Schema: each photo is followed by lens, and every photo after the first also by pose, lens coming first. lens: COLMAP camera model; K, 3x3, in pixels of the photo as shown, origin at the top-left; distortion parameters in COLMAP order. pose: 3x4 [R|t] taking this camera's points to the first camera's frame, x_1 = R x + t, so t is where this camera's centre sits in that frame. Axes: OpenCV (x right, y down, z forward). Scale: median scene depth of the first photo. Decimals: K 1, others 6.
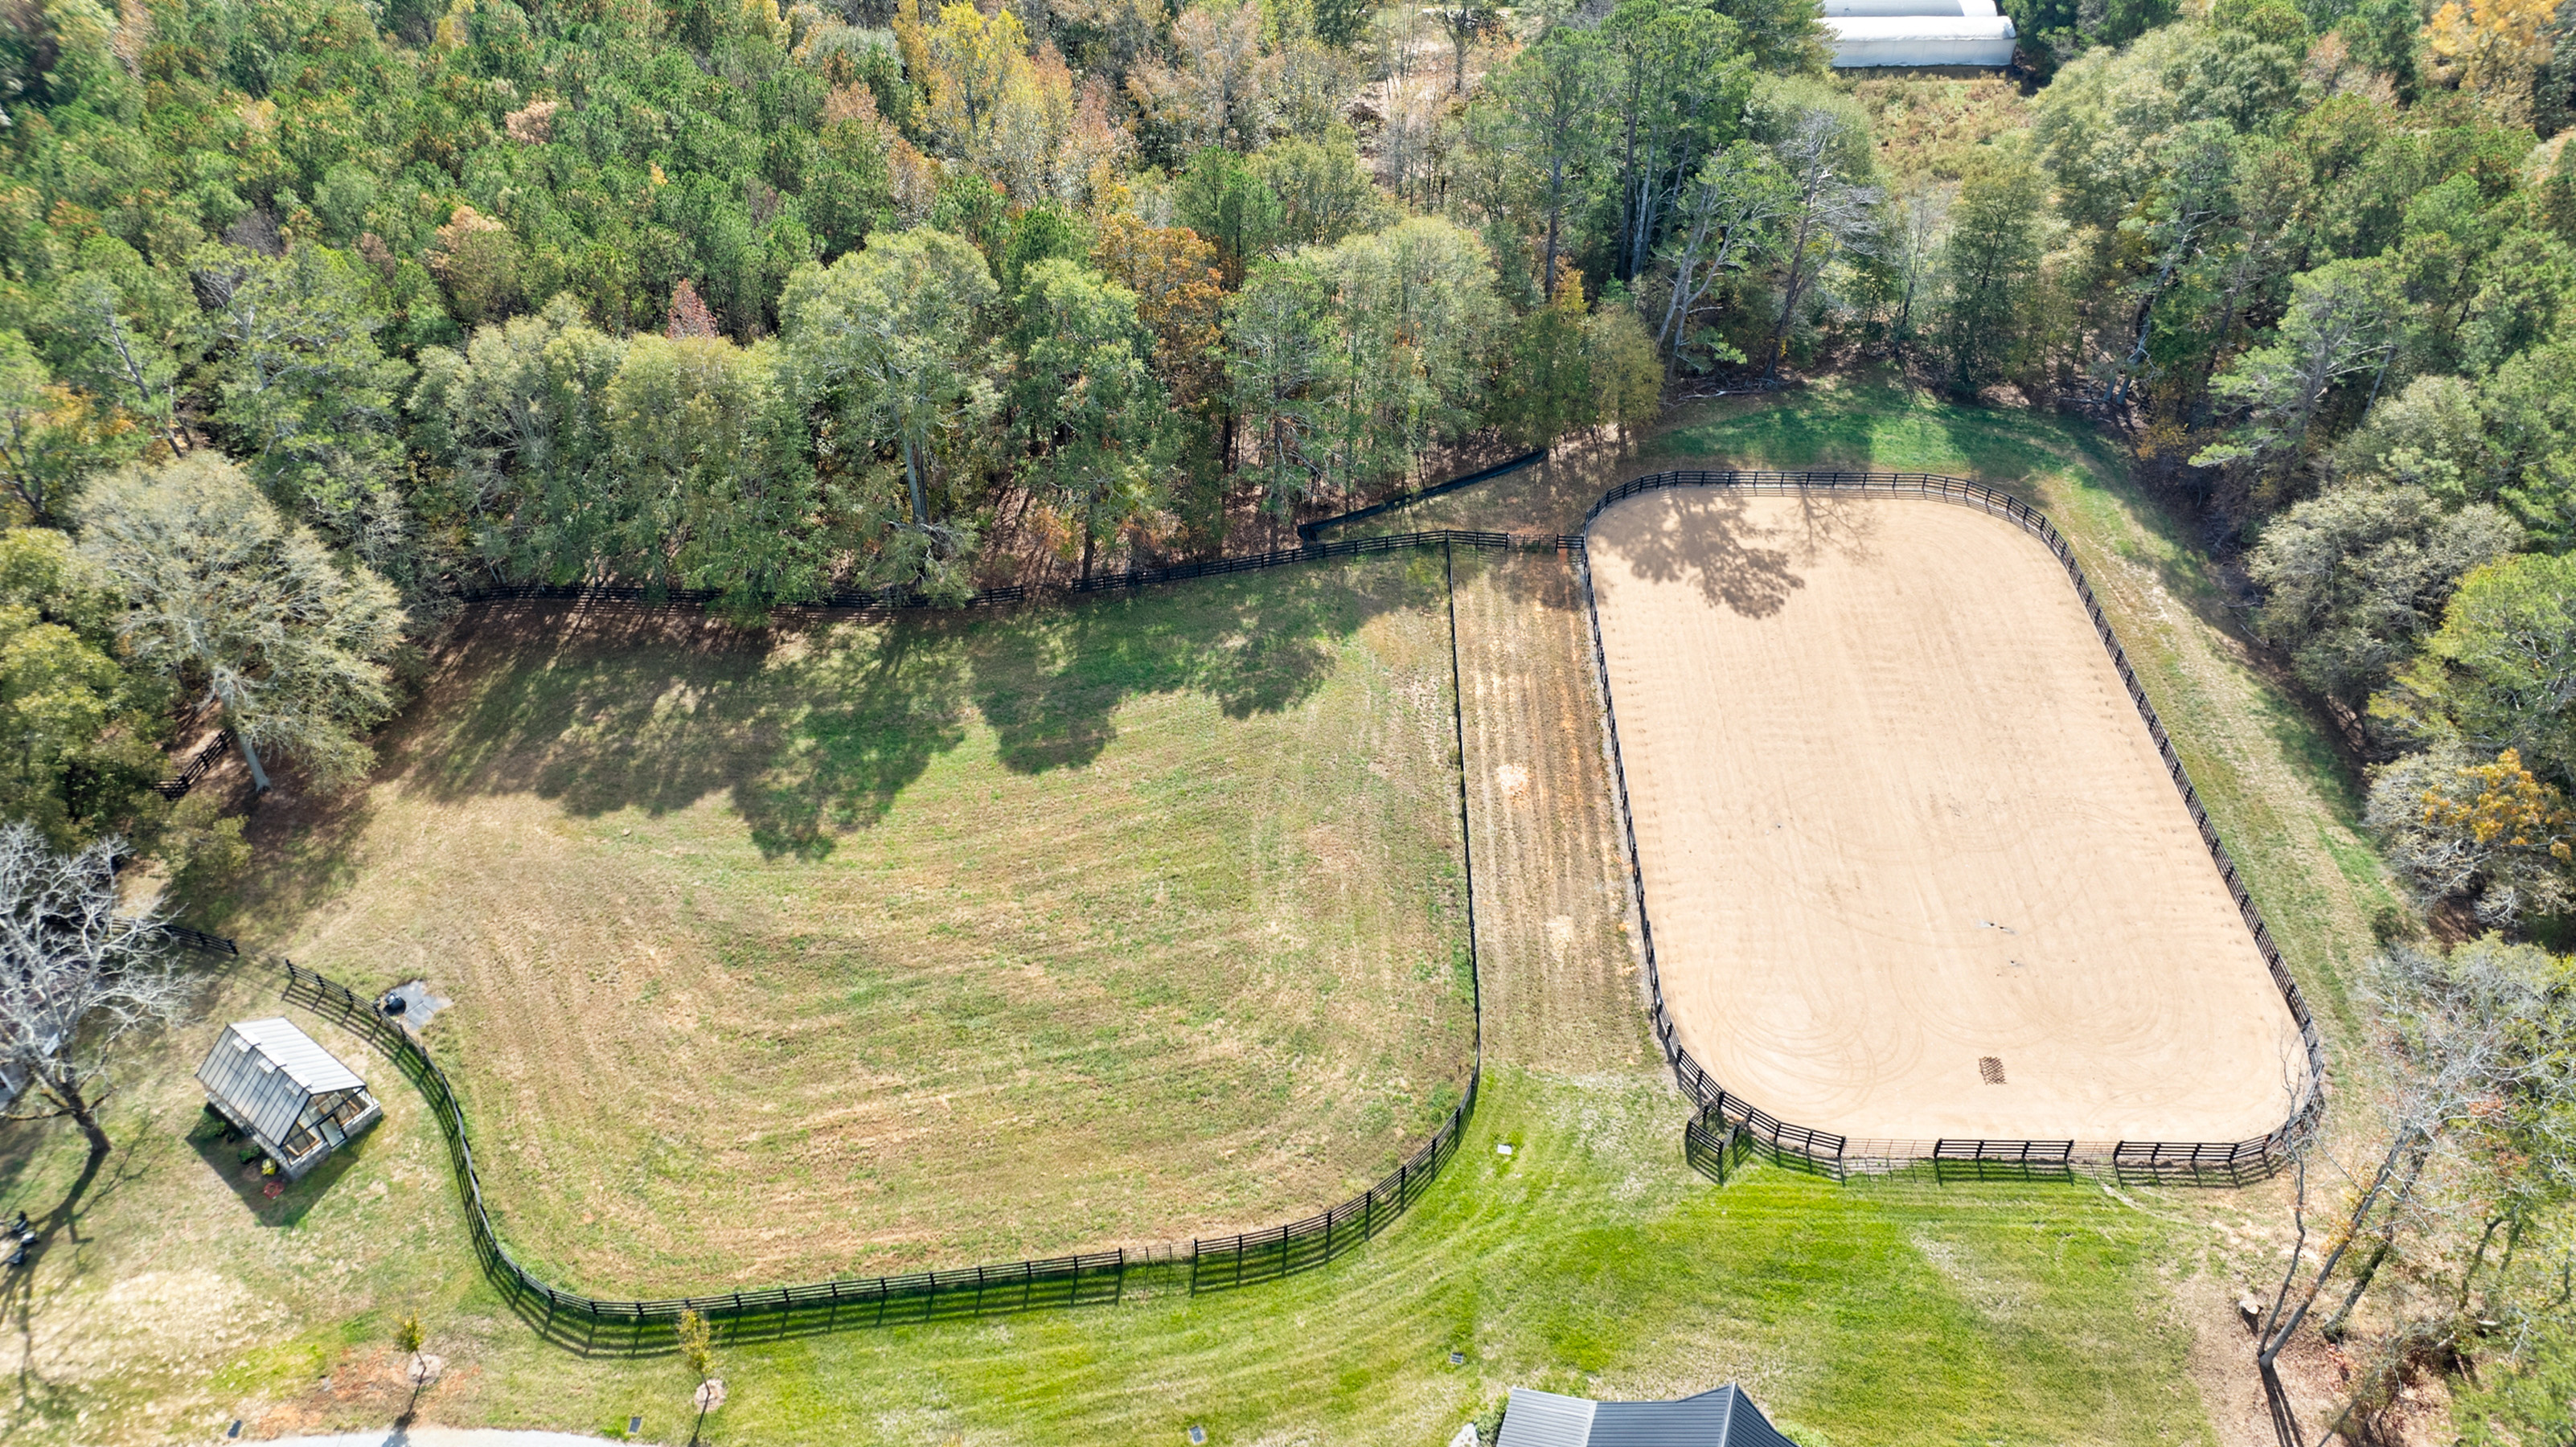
lens RADIAL K [[1820.4, 0, 1287.7], [0, 1820.4, 723.4], [0, 0, 1]] dist [-0.012920, 0.003782]
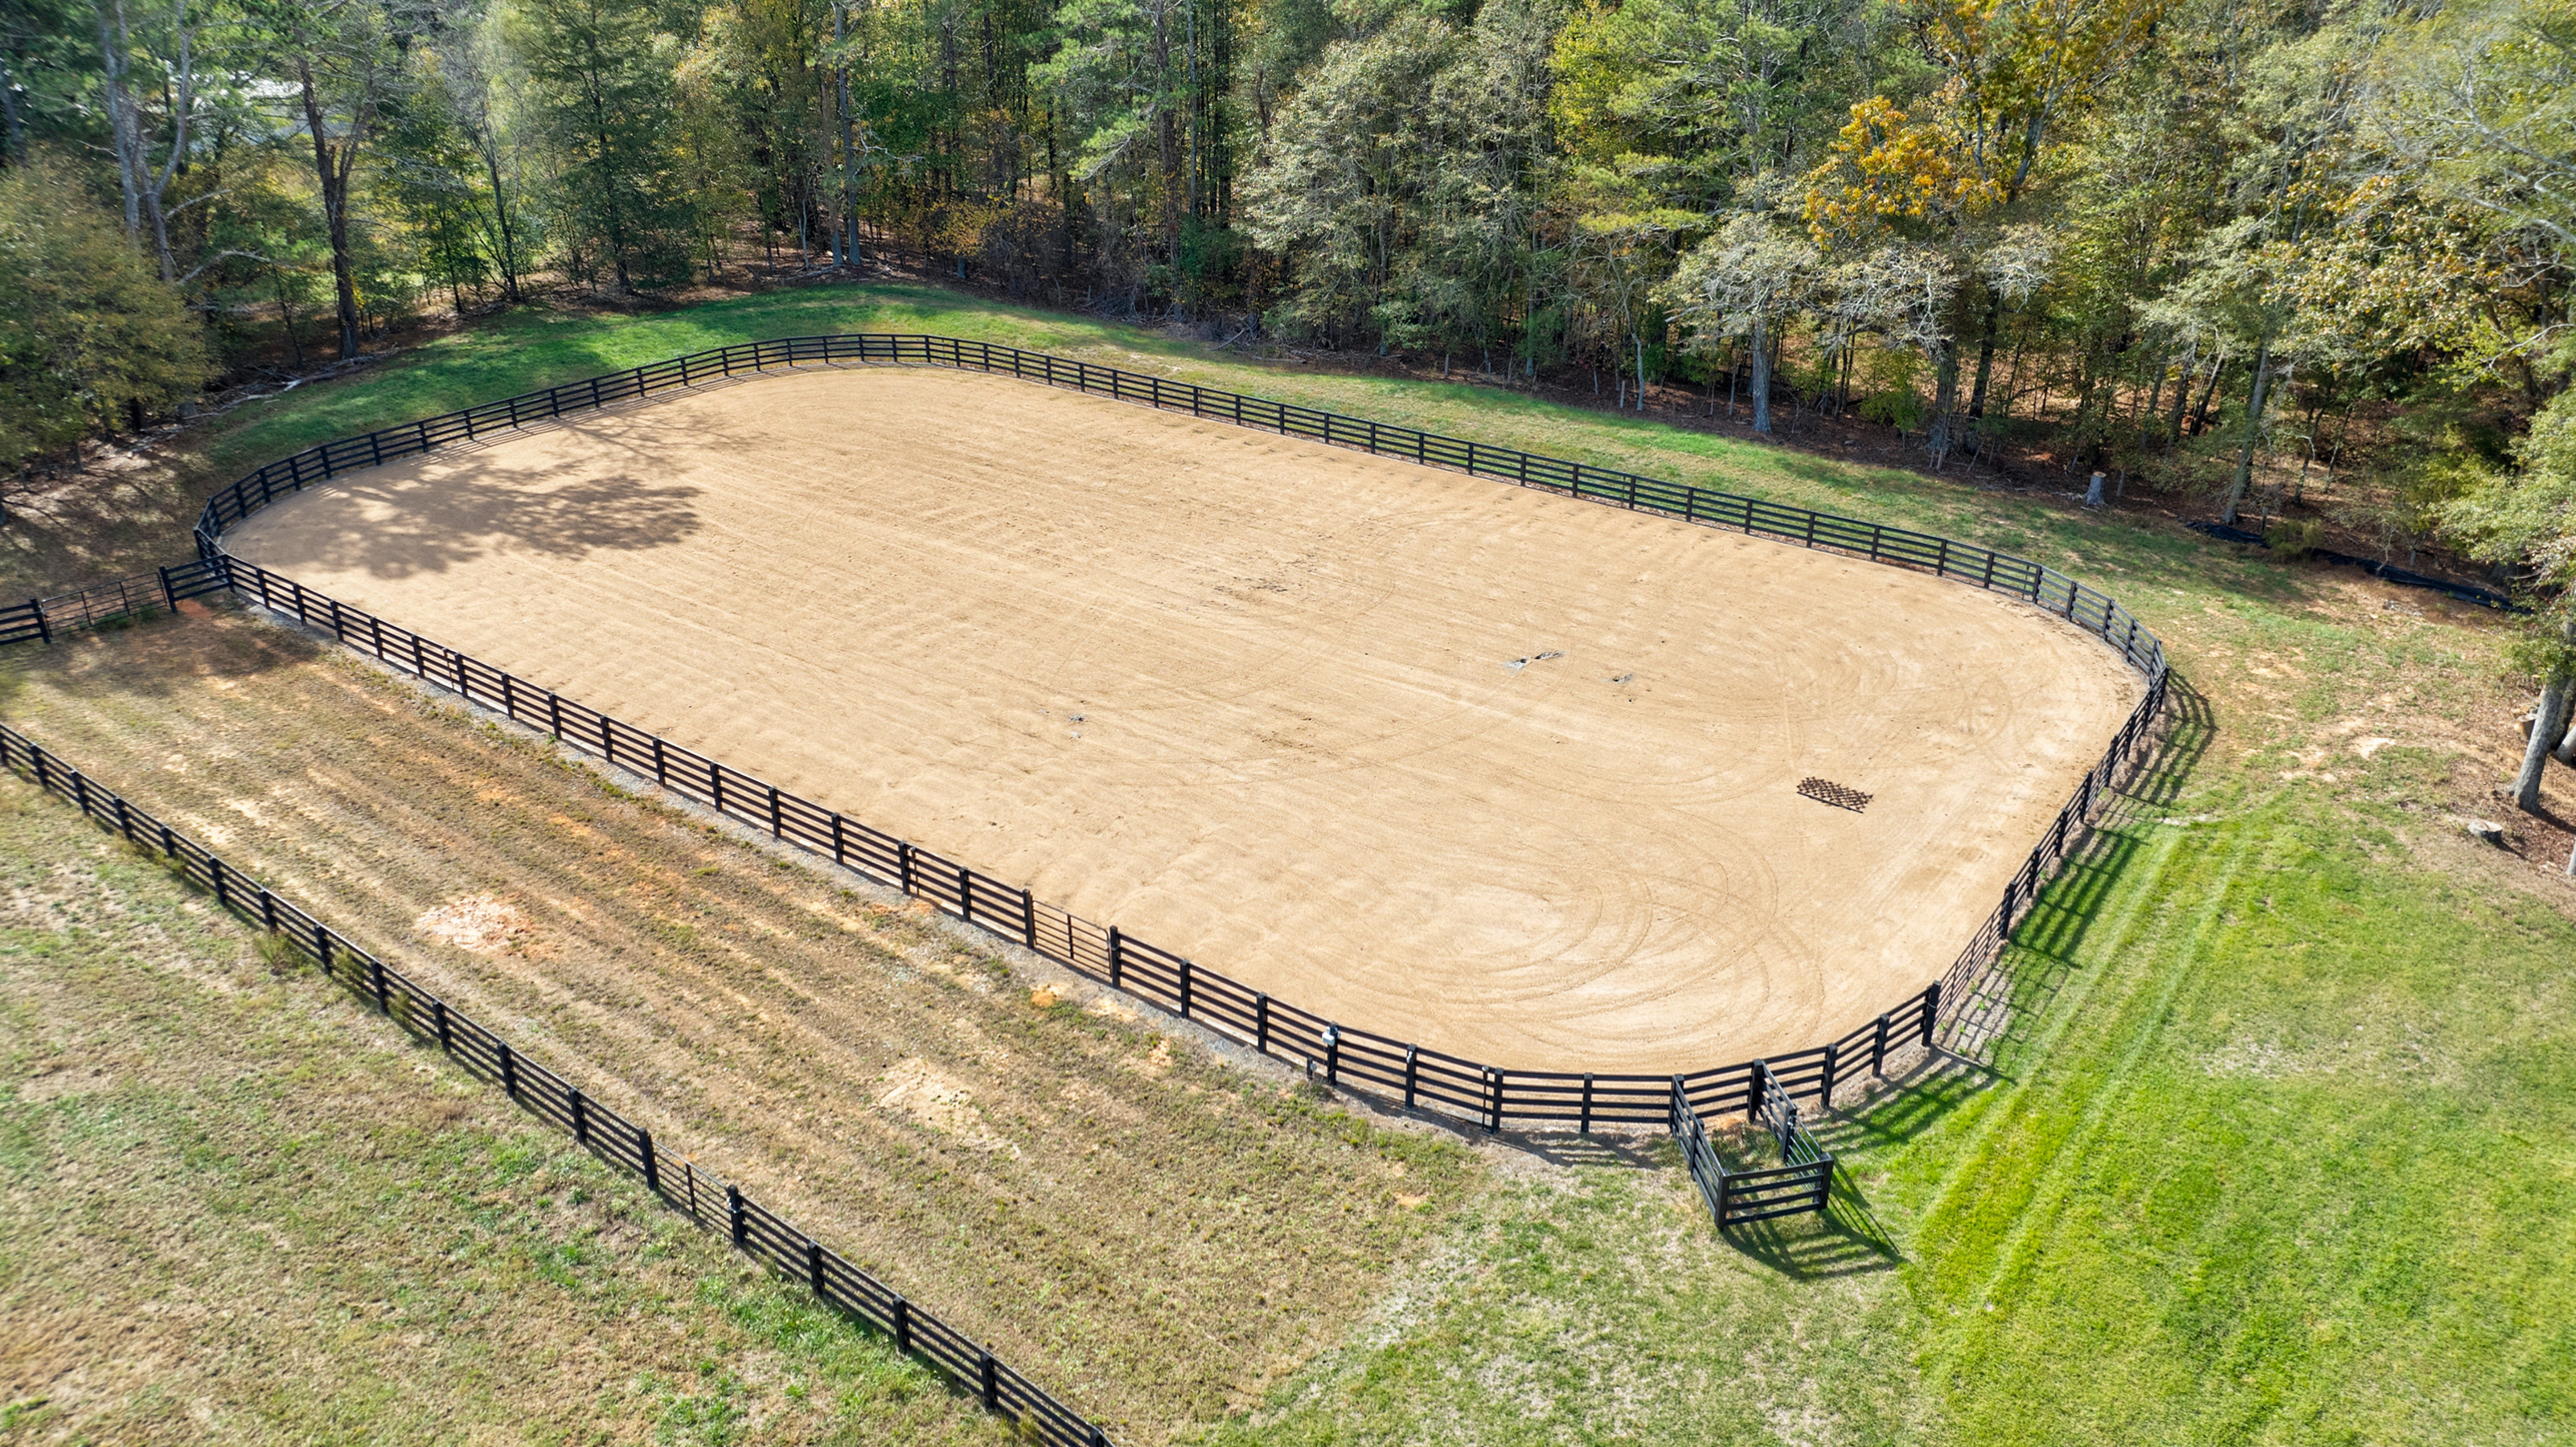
lens RADIAL K [[1820.4, 0, 1286.4], [0, 1820.4, 722.4], [0, 0, 1]] dist [-0.012920, 0.003782]
pose [[0.570392, -0.351654, 0.742289, -0.040067], [0.531742, 0.846874, -0.007403, 0.088116], [-0.626022, 0.398929, 0.670040, 0.659821]]
